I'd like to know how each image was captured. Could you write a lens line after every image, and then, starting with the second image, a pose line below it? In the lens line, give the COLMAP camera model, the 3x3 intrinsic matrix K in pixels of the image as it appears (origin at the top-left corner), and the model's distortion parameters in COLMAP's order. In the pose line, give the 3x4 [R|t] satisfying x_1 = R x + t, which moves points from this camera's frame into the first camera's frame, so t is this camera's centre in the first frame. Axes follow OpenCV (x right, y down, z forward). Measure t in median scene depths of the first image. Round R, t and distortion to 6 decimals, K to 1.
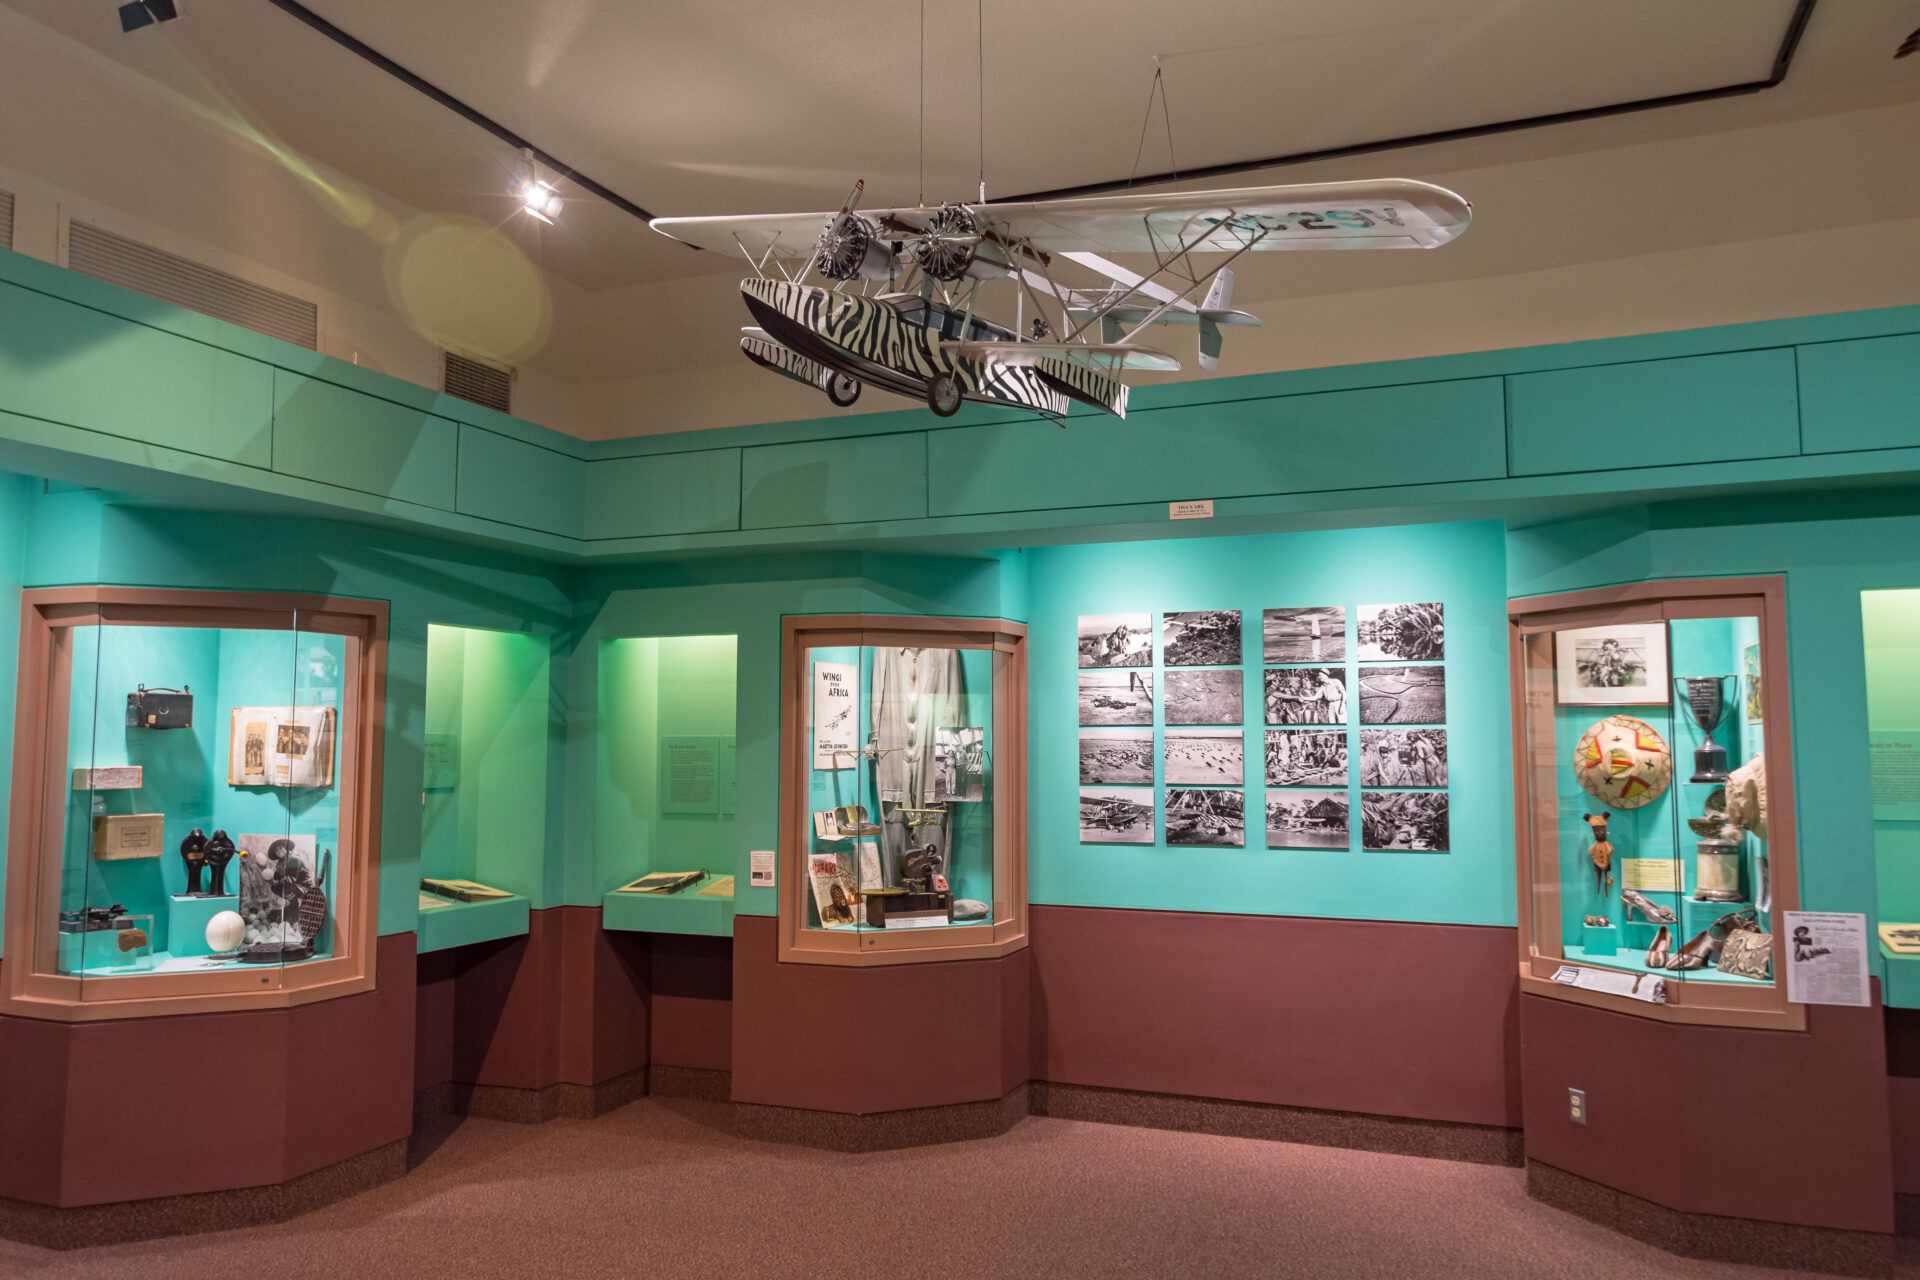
lens RADIAL K [[1332.6, 0, 950.3], [0, 1332.6, 648.6], [0, 0, 1]] dist [0.001774, -0.001259]
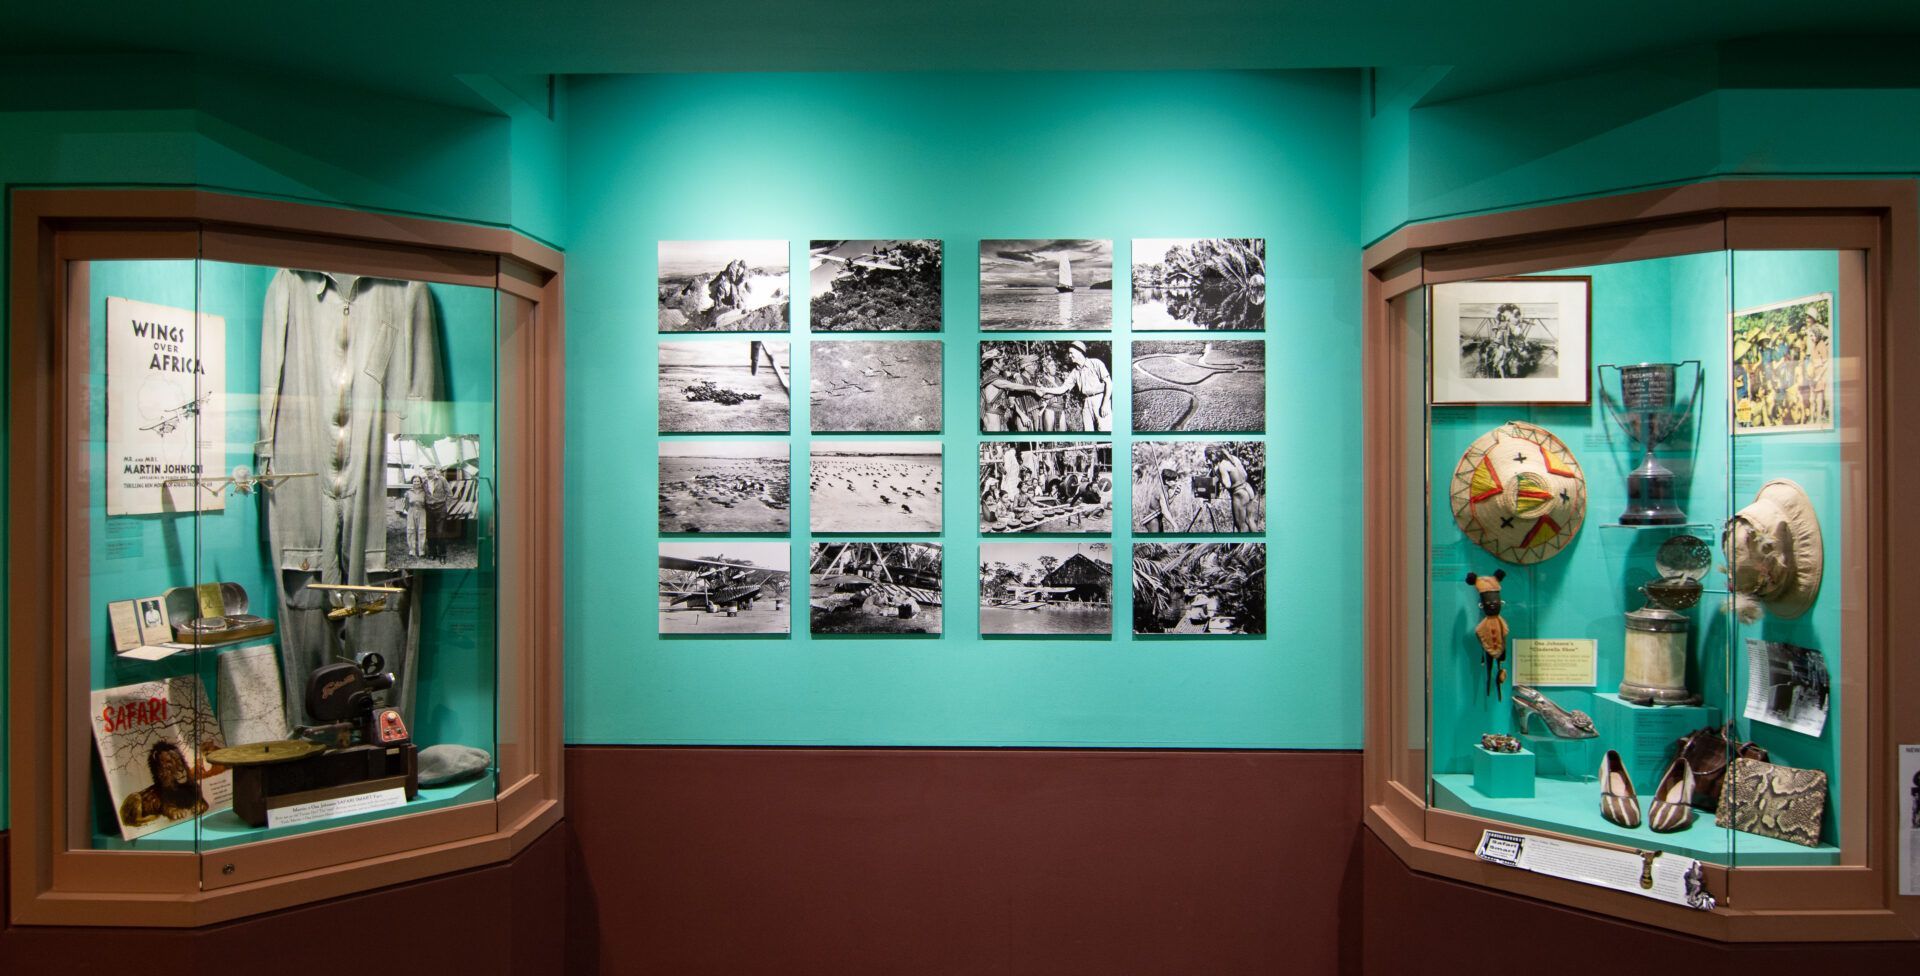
lens RADIAL K [[1230.0, 0, 960.0], [0, 1230.0, 472.7], [0, 0, 1]] dist [0.002367, -0.005410]
pose [[0.931661, -0.000879, 0.363327, 0.026373], [-0.026614, 0.997146, 0.070658, 0.035446], [-0.362352, -0.075499, 0.928978, 0.481521]]
